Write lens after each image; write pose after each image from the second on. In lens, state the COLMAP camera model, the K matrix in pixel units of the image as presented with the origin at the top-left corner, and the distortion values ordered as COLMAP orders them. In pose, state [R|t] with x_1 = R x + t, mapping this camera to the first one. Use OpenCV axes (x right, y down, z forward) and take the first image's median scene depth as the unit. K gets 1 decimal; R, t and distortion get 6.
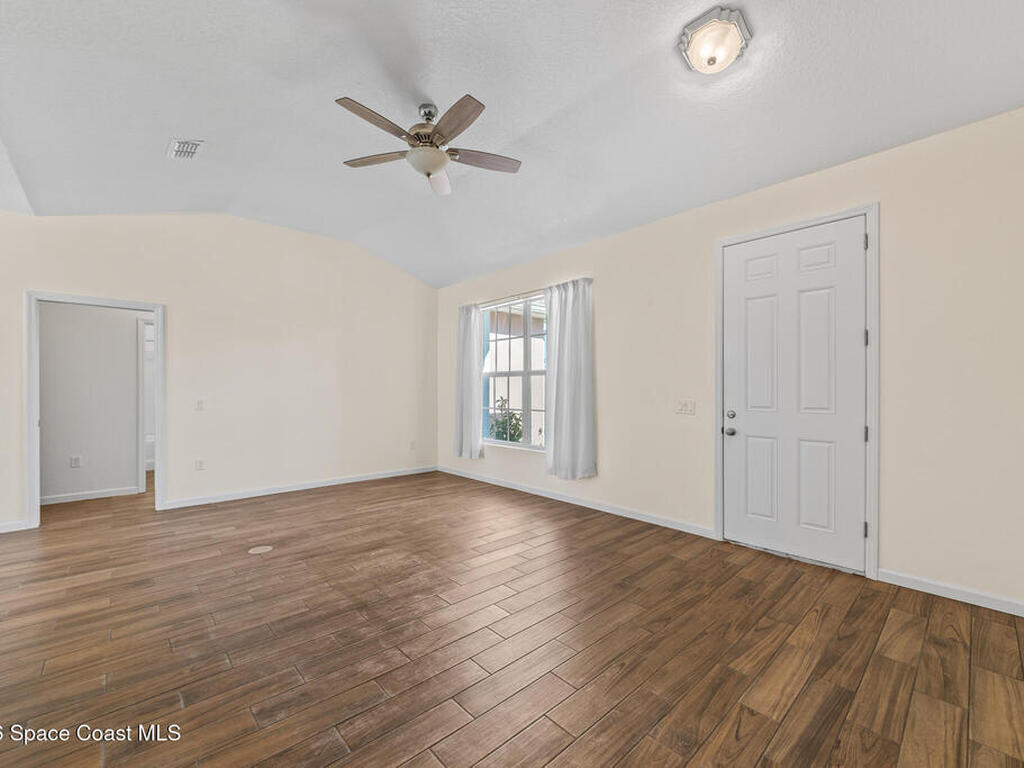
lens RADIAL K [[433.7, 0, 526.4], [0, 433.7, 384.5], [0, 0, 1]] dist [-0.000478, -0.000138]
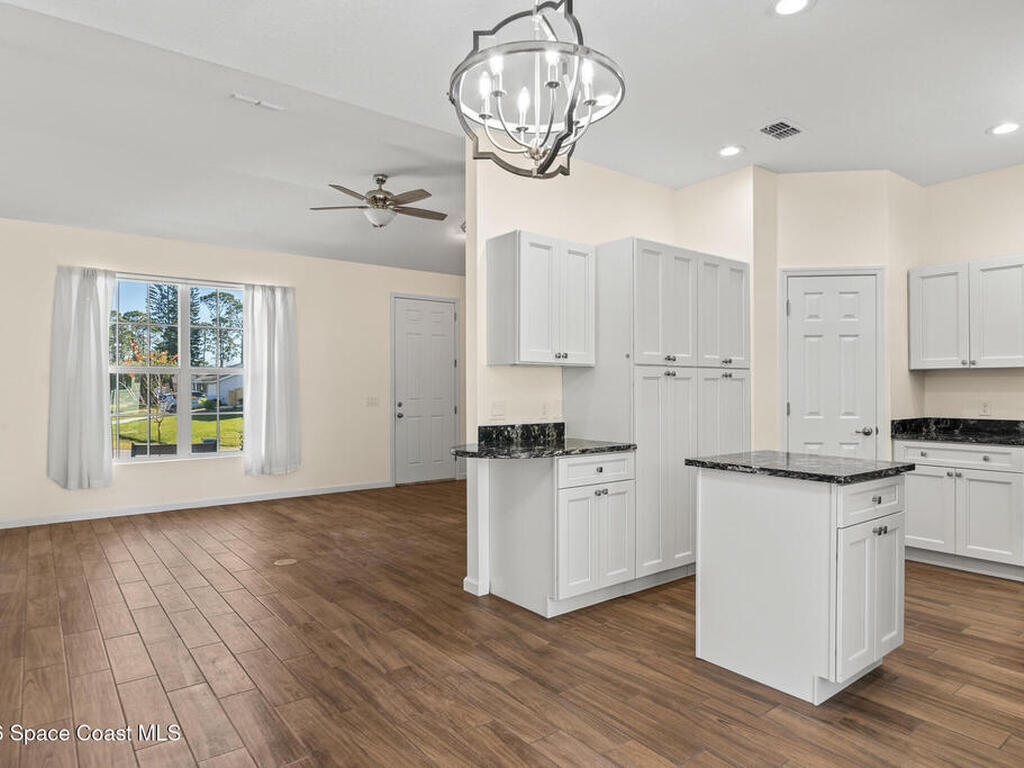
lens RADIAL K [[611.6, 0, 512.0], [0, 611.6, 384.0], [0, 0, 1]] dist [-0.002682, -0.002063]
pose [[0.098686, 0.007348, 0.995092, -1.940581], [-0.010867, 0.999921, -0.006306, -0.002706], [-0.995059, -0.010191, 0.098758, 0.395291]]
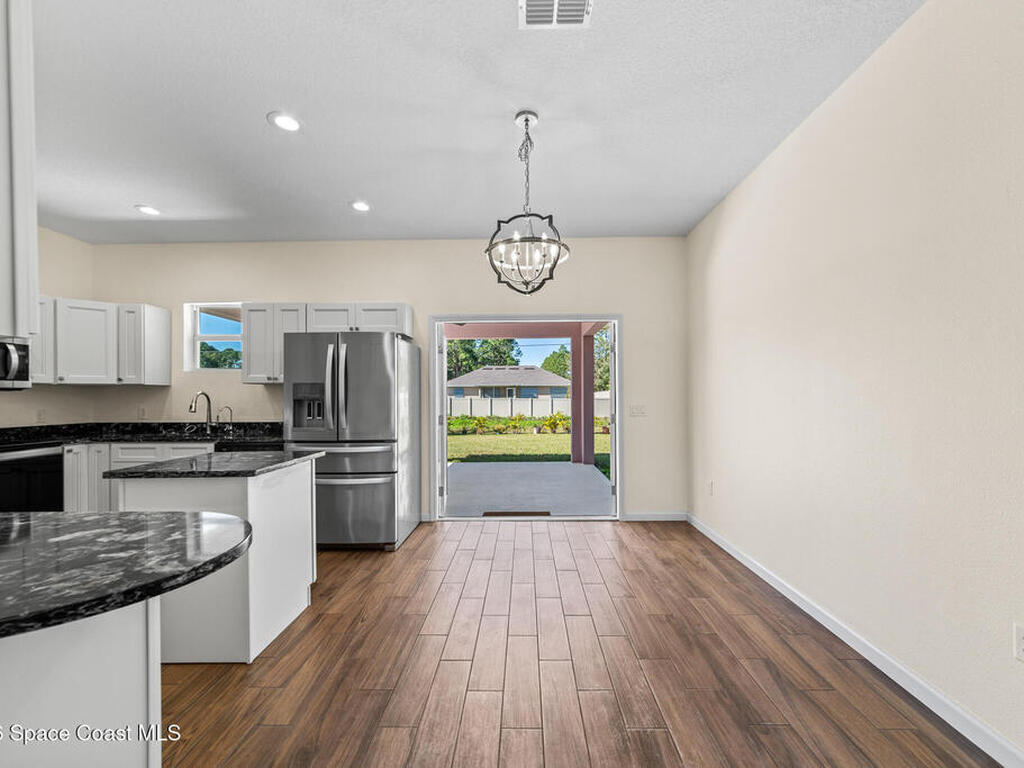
lens RADIAL K [[414.7, 0, 518.9], [0, 414.7, 394.4], [0, 0, 1]] dist [-0.018274, 0.007034]
pose [[-0.701482, 0.003138, -0.712680, -0.901617], [0.015549, 0.999820, -0.010902, -0.001196], [0.712517, -0.018729, -0.701405, 0.918247]]
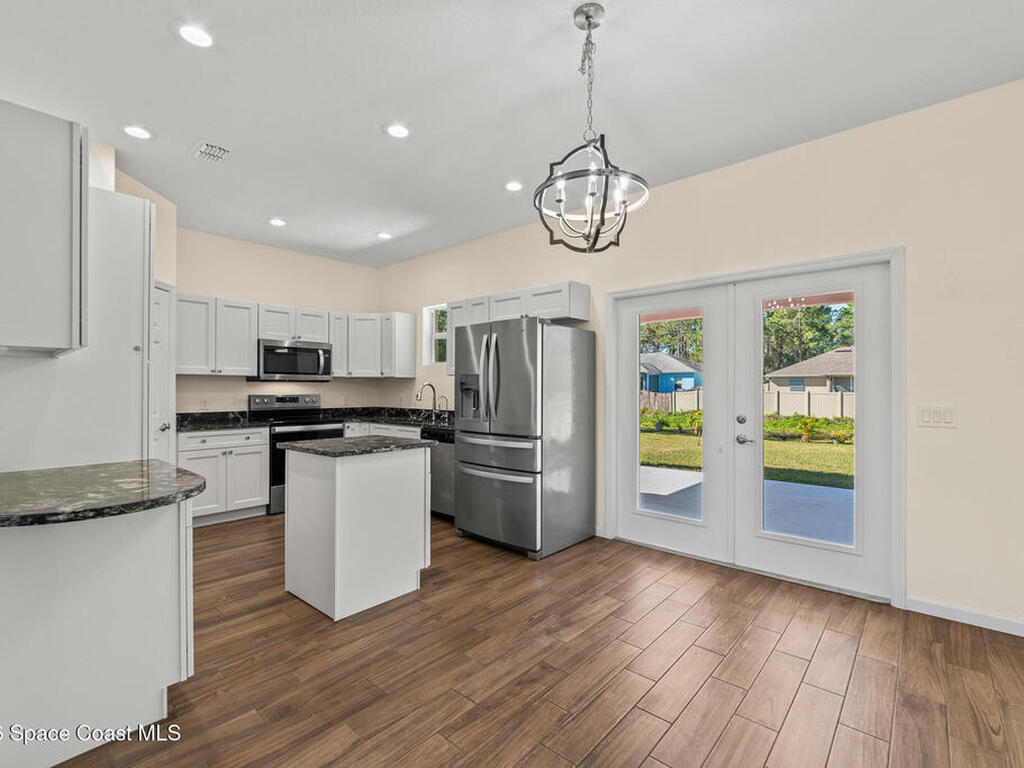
lens RADIAL K [[472.5, 0, 513.5], [0, 472.5, 386.8], [0, 0, 1]] dist [-0.002372, -0.000579]
pose [[-0.996460, -0.000450, -0.084068, -1.276938], [0.000869, 0.999877, -0.015652, 0.001636], [0.084065, -0.015670, -0.996337, 1.023626]]
